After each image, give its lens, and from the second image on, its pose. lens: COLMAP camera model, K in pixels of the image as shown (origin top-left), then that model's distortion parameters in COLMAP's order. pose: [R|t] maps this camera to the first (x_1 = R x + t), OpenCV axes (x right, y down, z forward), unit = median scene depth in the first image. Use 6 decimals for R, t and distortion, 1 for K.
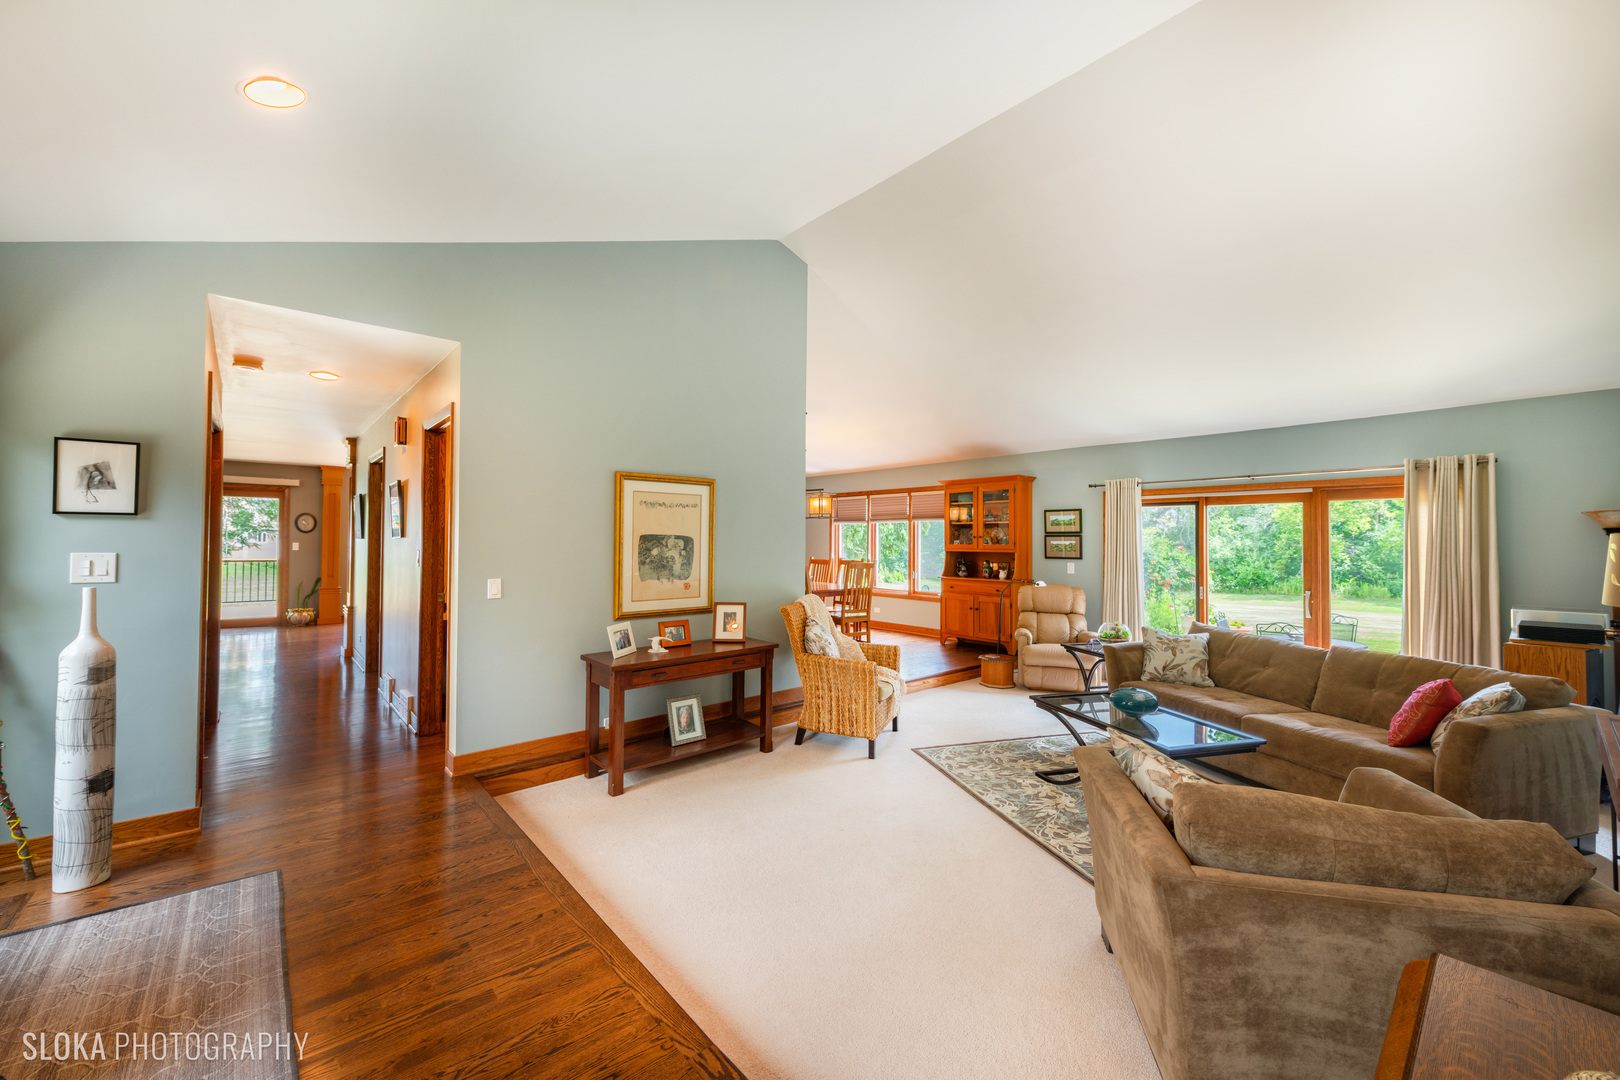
lens RADIAL K [[640.9, 0, 814.5], [0, 640.9, 528.3], [0, 0, 1]] dist [0.011187, -0.000046]
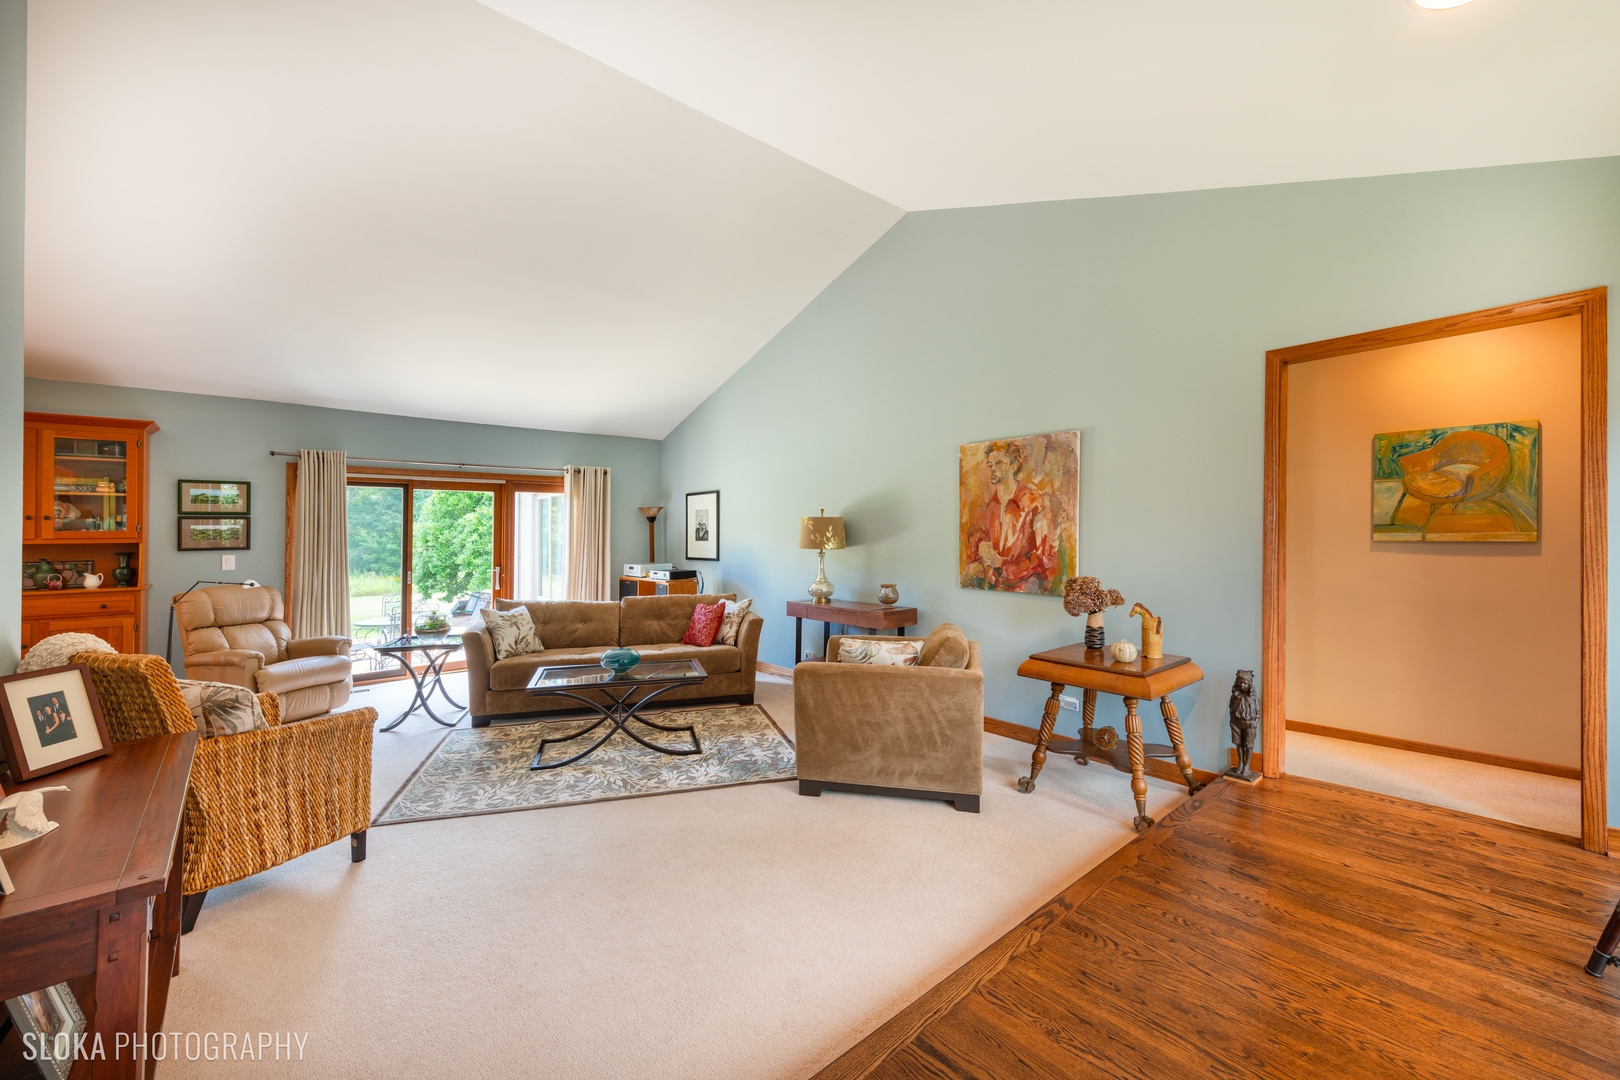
lens RADIAL K [[640.9, 0, 806.4], [0, 640.9, 541.5], [0, 0, 1]] dist [0.011187, -0.000046]
pose [[0.007167, -0.020351, 0.999767, -0.372811], [-0.009756, 0.999744, 0.020420, 0.019327], [-0.999927, -0.009900, 0.006967, 0.388302]]
